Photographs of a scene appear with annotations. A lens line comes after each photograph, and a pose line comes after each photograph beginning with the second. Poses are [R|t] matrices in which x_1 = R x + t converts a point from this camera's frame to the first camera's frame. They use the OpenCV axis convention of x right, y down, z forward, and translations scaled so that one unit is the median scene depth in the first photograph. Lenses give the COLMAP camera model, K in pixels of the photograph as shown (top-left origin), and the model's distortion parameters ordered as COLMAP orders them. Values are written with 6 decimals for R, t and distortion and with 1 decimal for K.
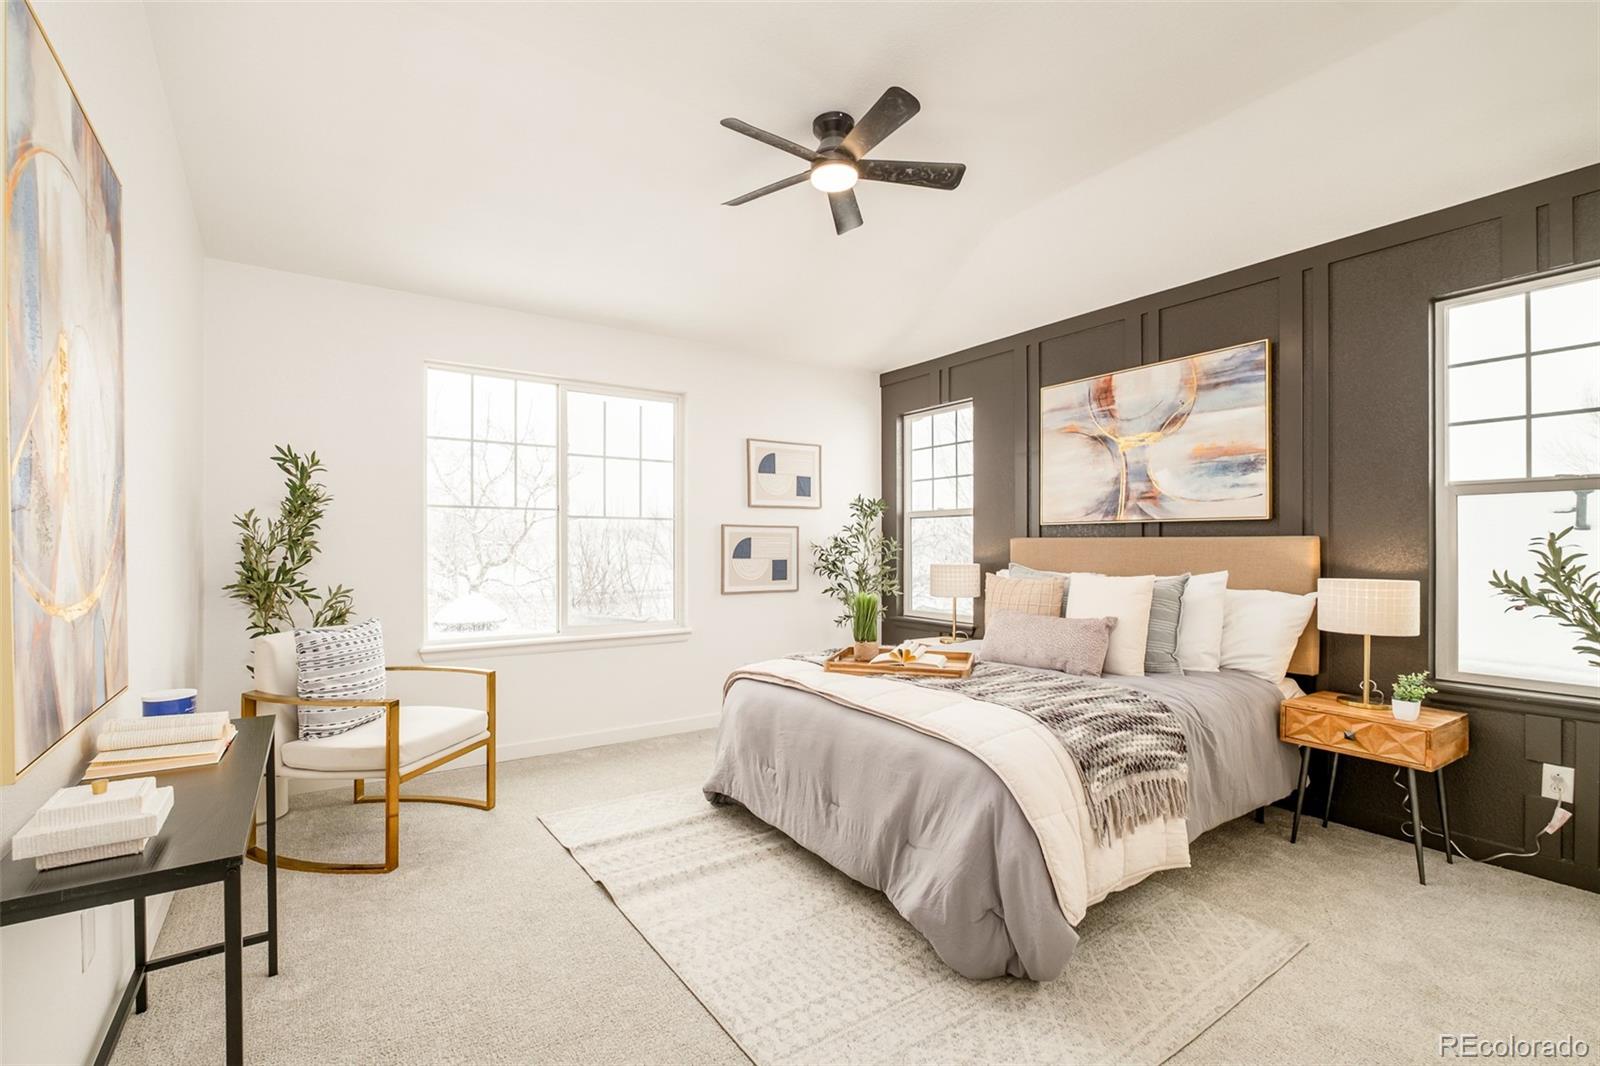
lens RADIAL K [[701.3, 0, 787.5], [0, 701.3, 541.9], [0, 0, 1]] dist [-0.003017, -0.000577]
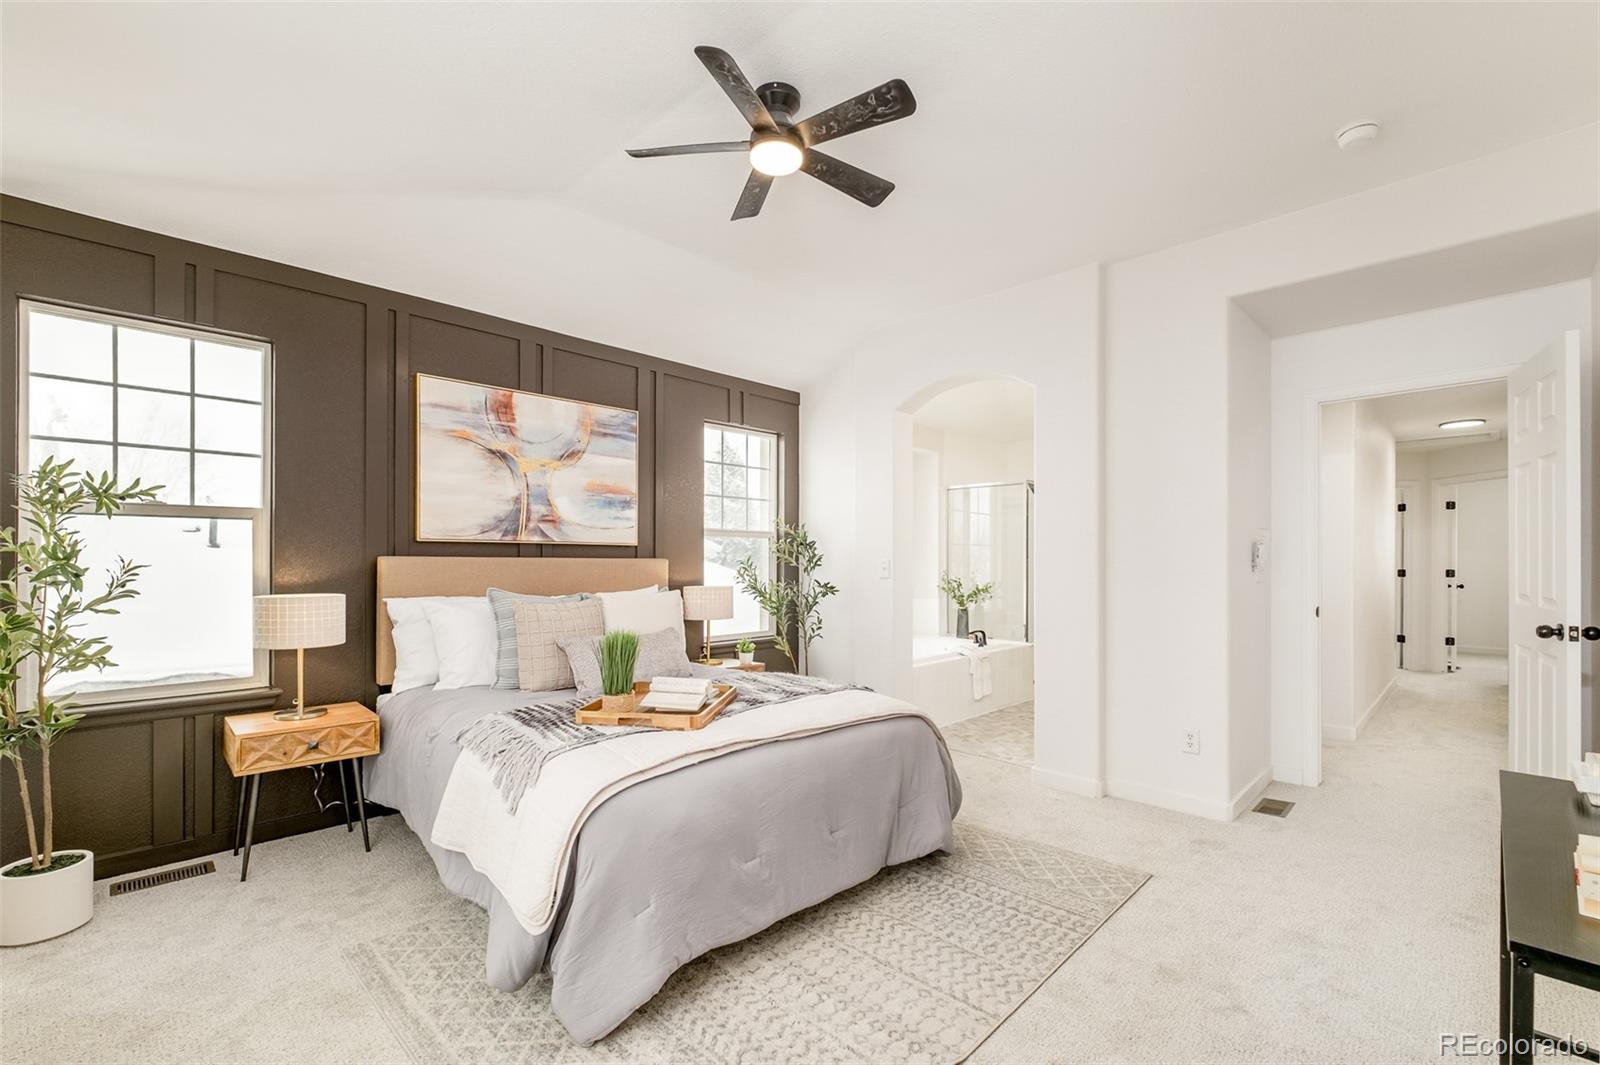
lens RADIAL K [[701.3, 0, 766.5], [0, 701.3, 569.7], [0, 0, 1]] dist [-0.003017, -0.000577]
pose [[-0.164923, -0.007157, 0.986281, -0.565612], [-0.003088, 0.999973, 0.006740, 0.003386], [-0.986302, -0.001934, -0.164940, 0.808213]]
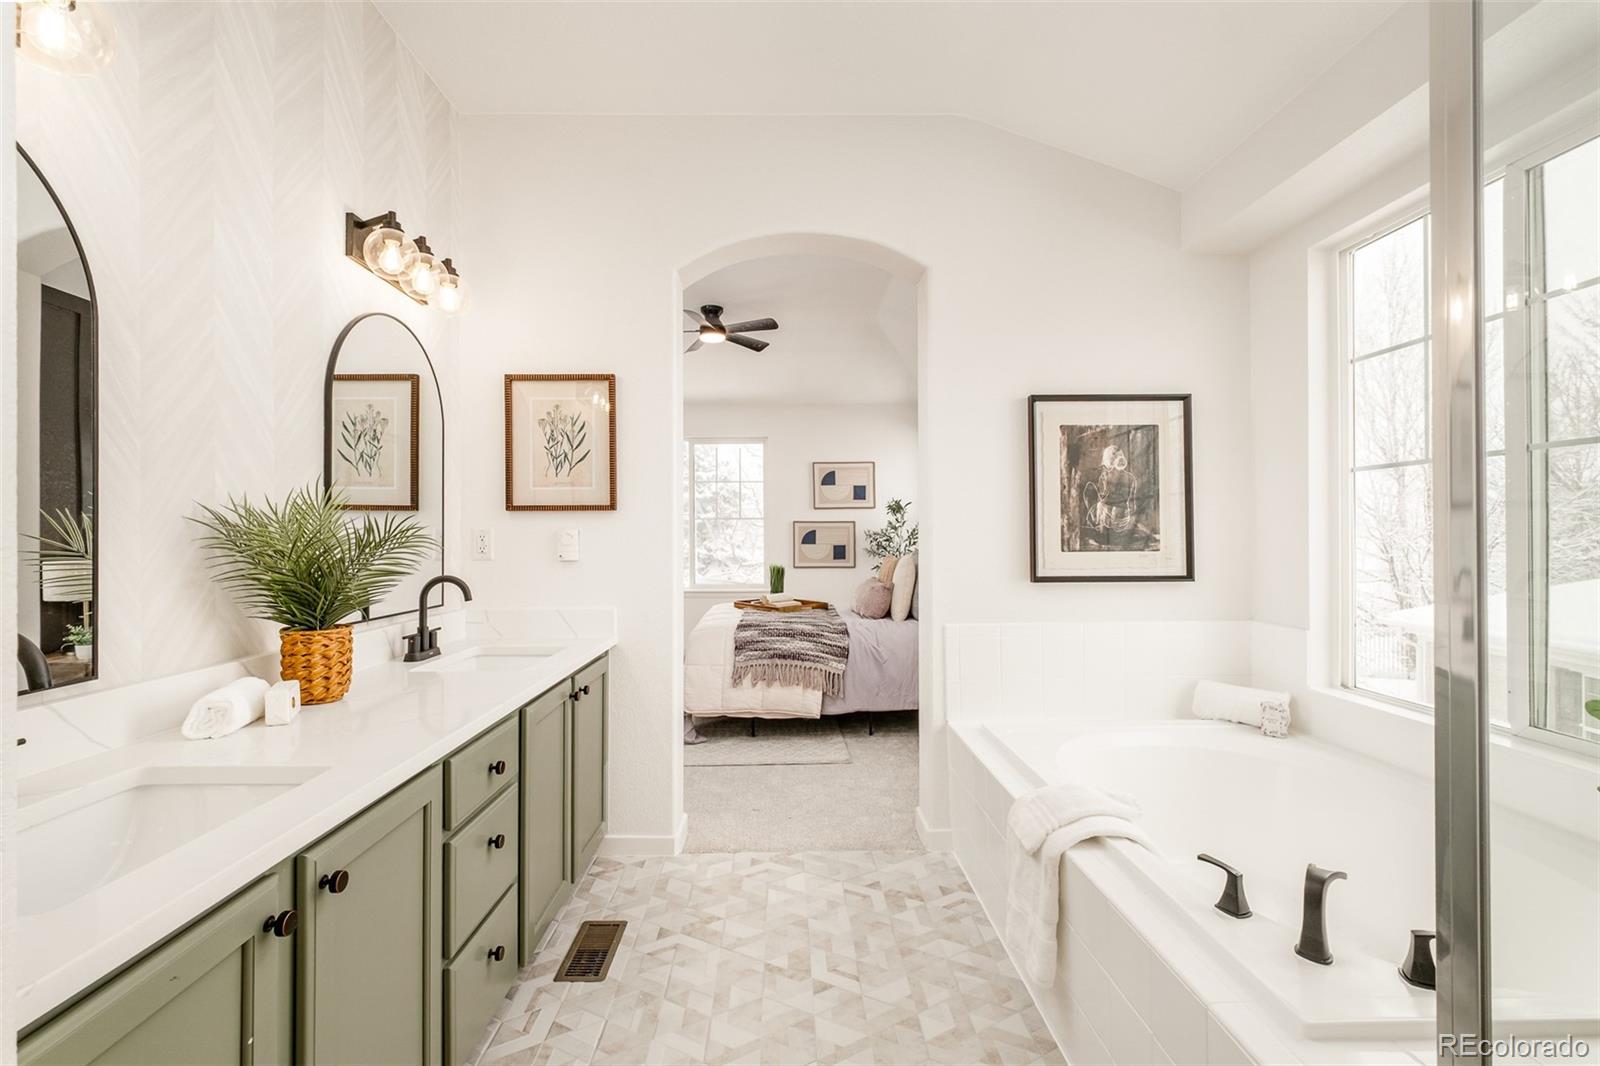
lens RADIAL K [[701.3, 0, 806.7], [0, 701.3, 529.3], [0, 0, 1]] dist [-0.003017, -0.000577]
pose [[0.843893, -0.005975, -0.536479, 0.875909], [0.005554, 0.999982, -0.002401, -0.004706], [0.536483, -0.000953, 0.843910, -0.299448]]
